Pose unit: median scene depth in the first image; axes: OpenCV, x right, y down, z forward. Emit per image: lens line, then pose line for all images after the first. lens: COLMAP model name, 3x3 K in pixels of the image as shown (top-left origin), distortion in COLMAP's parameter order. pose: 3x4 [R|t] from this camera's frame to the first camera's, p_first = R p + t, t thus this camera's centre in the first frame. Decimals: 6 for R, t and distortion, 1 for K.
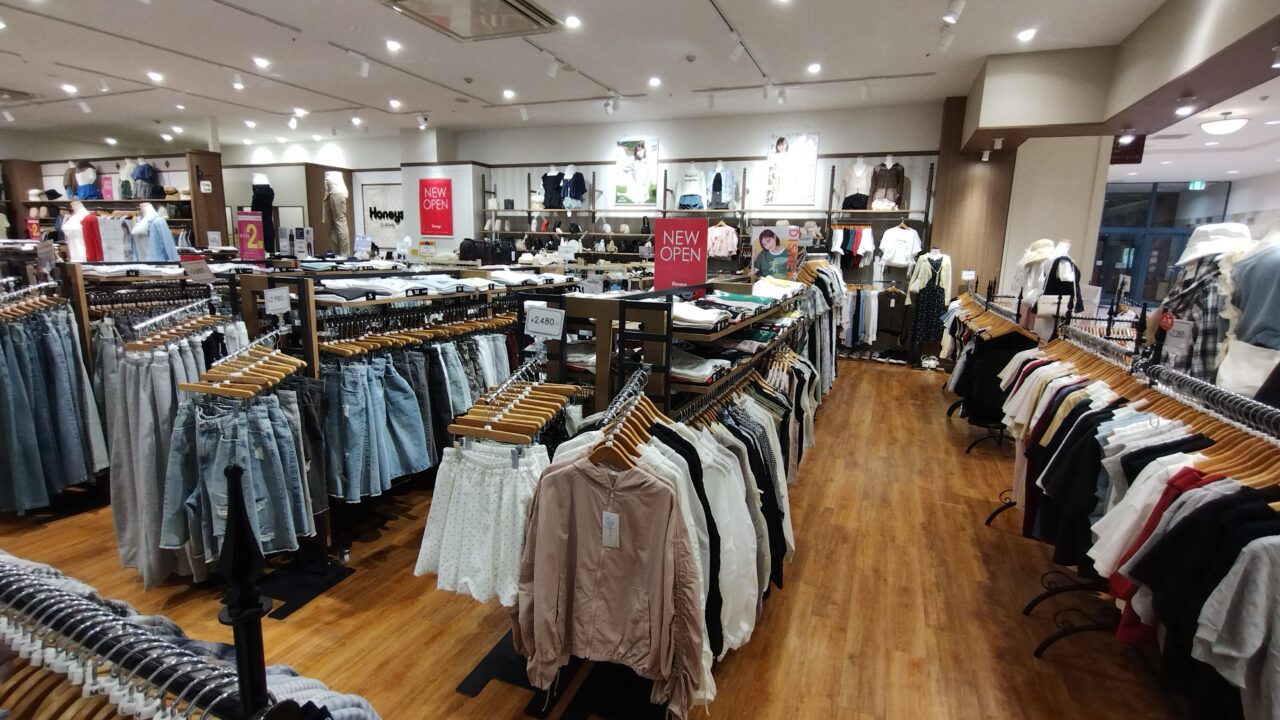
lens RADIAL K [[596.5, 0, 642.1], [0, 596.5, 363.0], [0, 0, 1]] dist [0.002958, 0.001653]
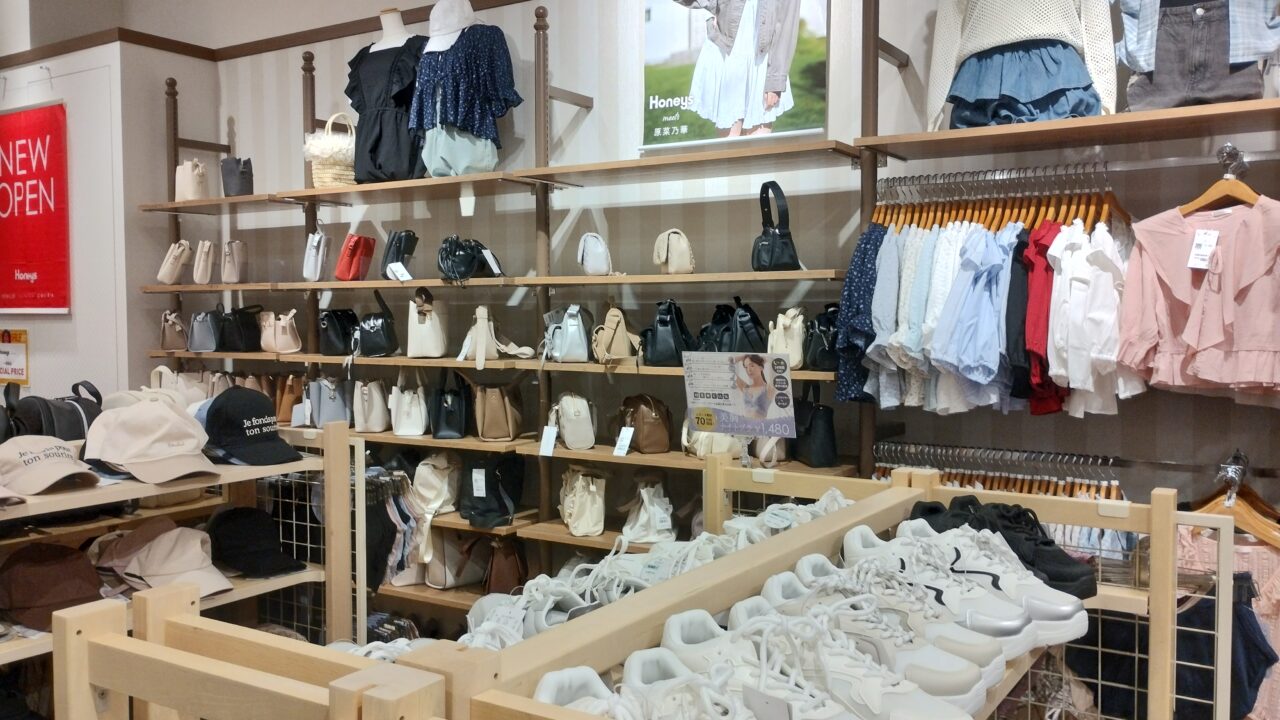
lens RADIAL K [[1060.1, 0, 637.4], [0, 1060.1, 359.3], [0, 0, 1]] dist [0.013710, 0.006078]
pose [[0.983041, -0.022216, -0.182036, 0.097491], [-0.004945, 0.989063, -0.147412, -0.538609], [0.183320, 0.145812, 0.972179, 2.604427]]
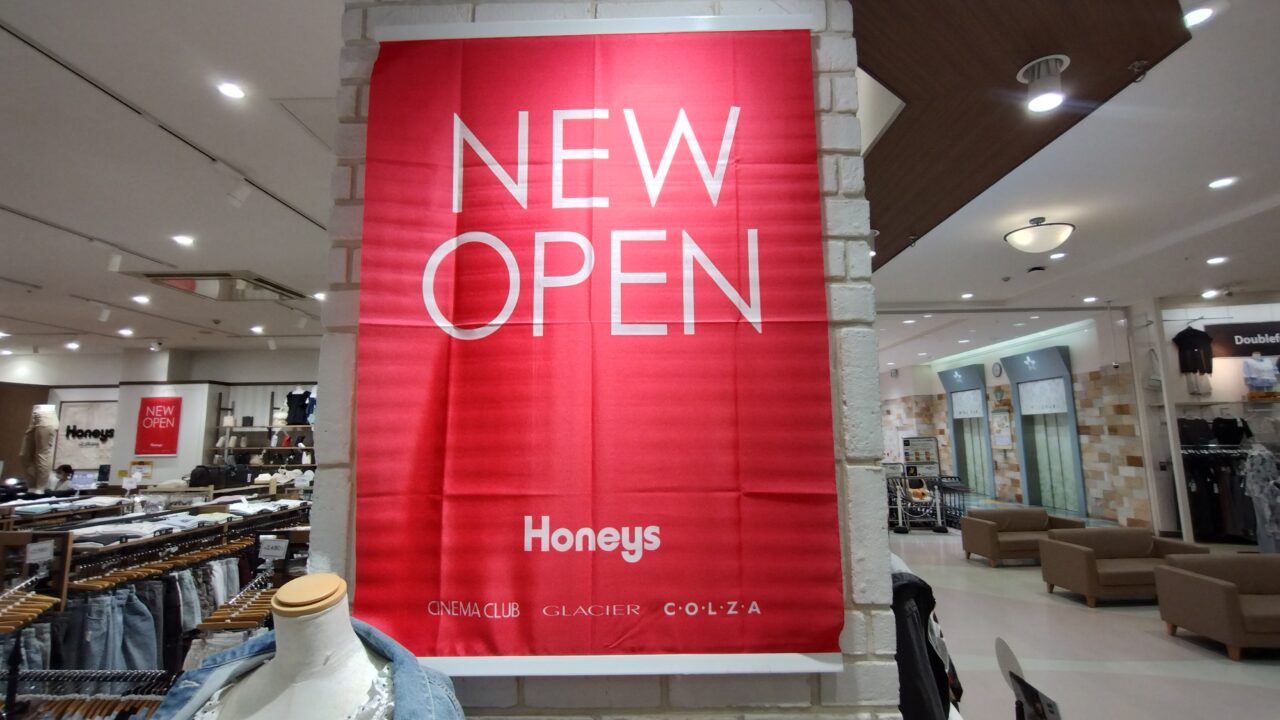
lens RADIAL K [[596.5, 0, 639.3], [0, 596.5, 355.0], [0, 0, 1]] dist [0.002958, 0.001653]
pose [[0.932197, 0.011163, 0.361779, 0.129407], [0.105444, 0.947795, -0.300943, 0.020241], [-0.346251, 0.318685, 0.882355, -0.722281]]
